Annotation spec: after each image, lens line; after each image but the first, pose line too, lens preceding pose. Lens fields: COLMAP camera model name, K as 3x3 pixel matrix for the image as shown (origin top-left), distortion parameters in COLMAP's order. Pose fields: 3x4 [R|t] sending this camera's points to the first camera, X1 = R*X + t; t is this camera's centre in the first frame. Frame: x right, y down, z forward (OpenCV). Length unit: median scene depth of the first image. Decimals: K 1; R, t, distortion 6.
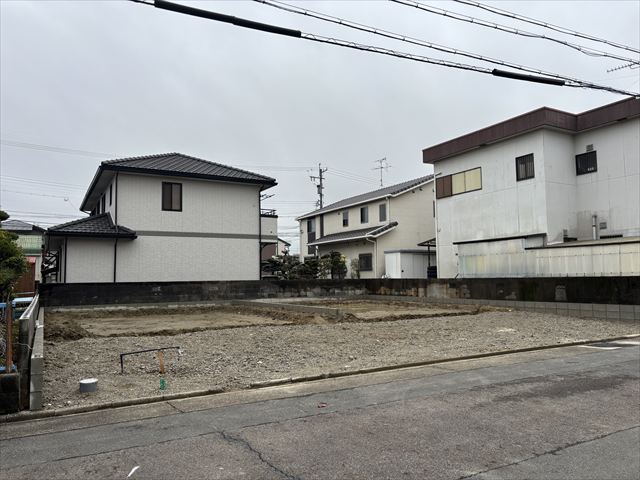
lens RADIAL K [[482.9, 0, 321.1], [0, 482.9, 243.5], [0, 0, 1]] dist [0.054667, -0.066524]
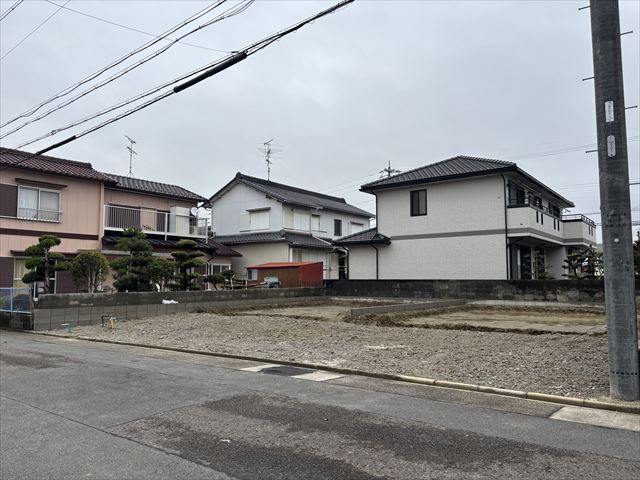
lens RADIAL K [[482.9, 0, 323.8], [0, 482.9, 244.2], [0, 0, 1]] dist [0.054667, -0.066524]
pose [[0.405924, -0.055424, -0.912225, 0.648551], [0.064595, 0.997403, -0.031856, 0.020199], [0.911621, -0.045994, 0.408450, 0.373975]]
